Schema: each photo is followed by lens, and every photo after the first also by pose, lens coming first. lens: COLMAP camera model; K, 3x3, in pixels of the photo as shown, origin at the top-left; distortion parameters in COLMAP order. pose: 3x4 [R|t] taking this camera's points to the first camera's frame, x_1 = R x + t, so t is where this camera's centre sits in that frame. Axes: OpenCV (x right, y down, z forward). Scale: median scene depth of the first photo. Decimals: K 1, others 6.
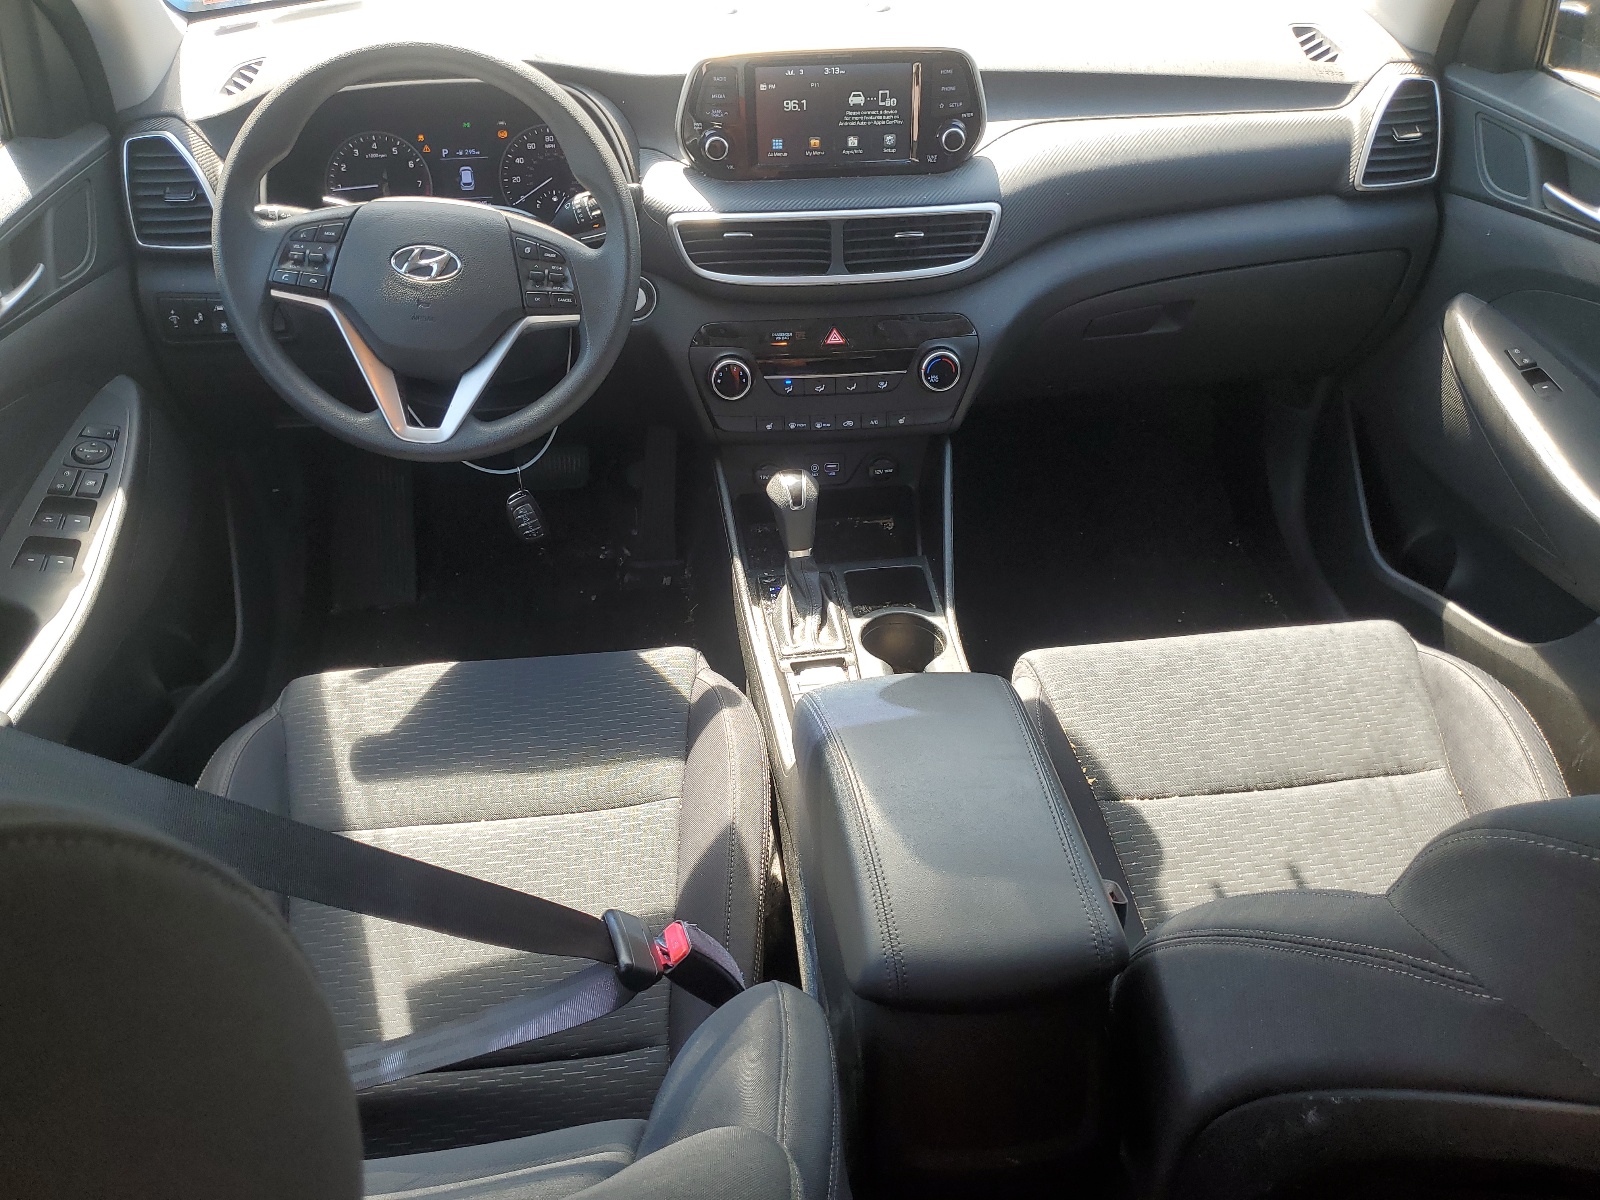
lens RADIAL K [[1220.2, 0, 803.1], [0, 1220.2, 596.8], [0, 0, 1]] dist [-0.007503, -0.001208]
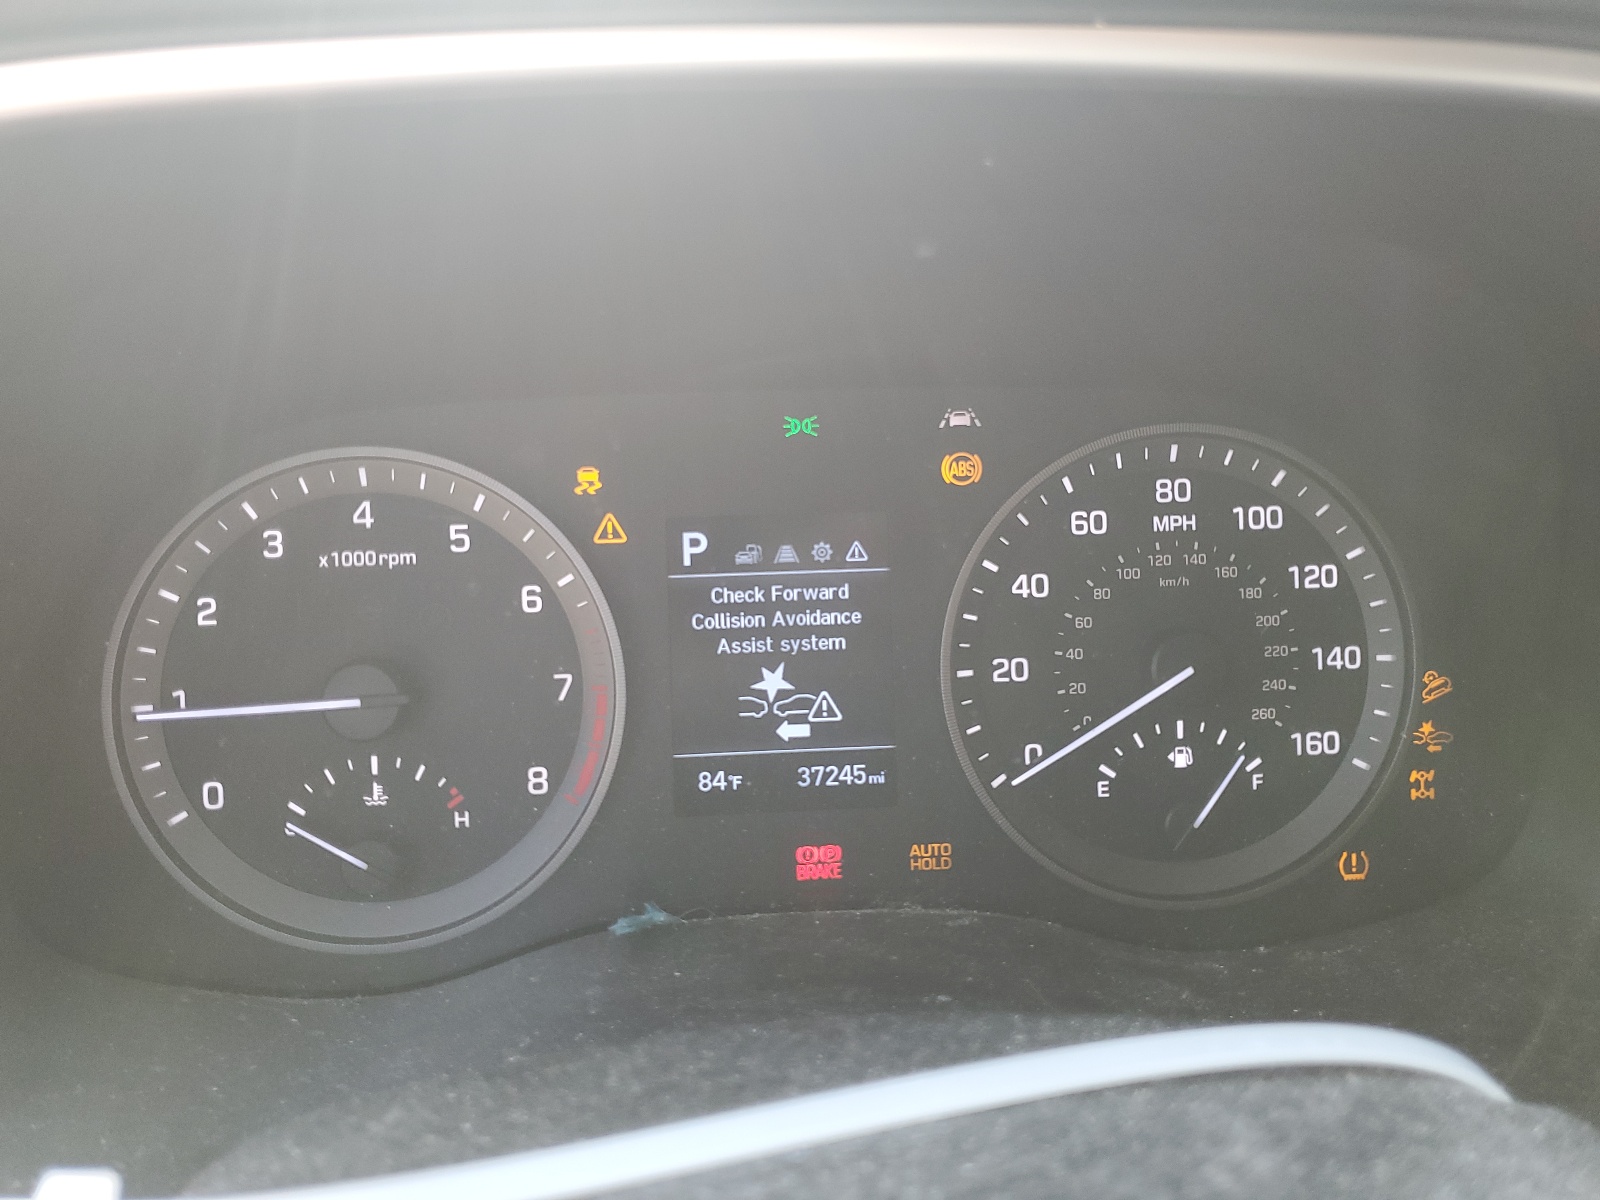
lens RADIAL K [[1220.2, 0, 797.5], [0, 1220.2, 599.5], [0, 0, 1]] dist [-0.007503, -0.001208]
pose [[0.998324, 0.017546, -0.055146, -0.264288], [-0.030088, 0.971377, -0.235630, -0.306897], [0.049434, 0.236895, 0.970277, 0.798568]]
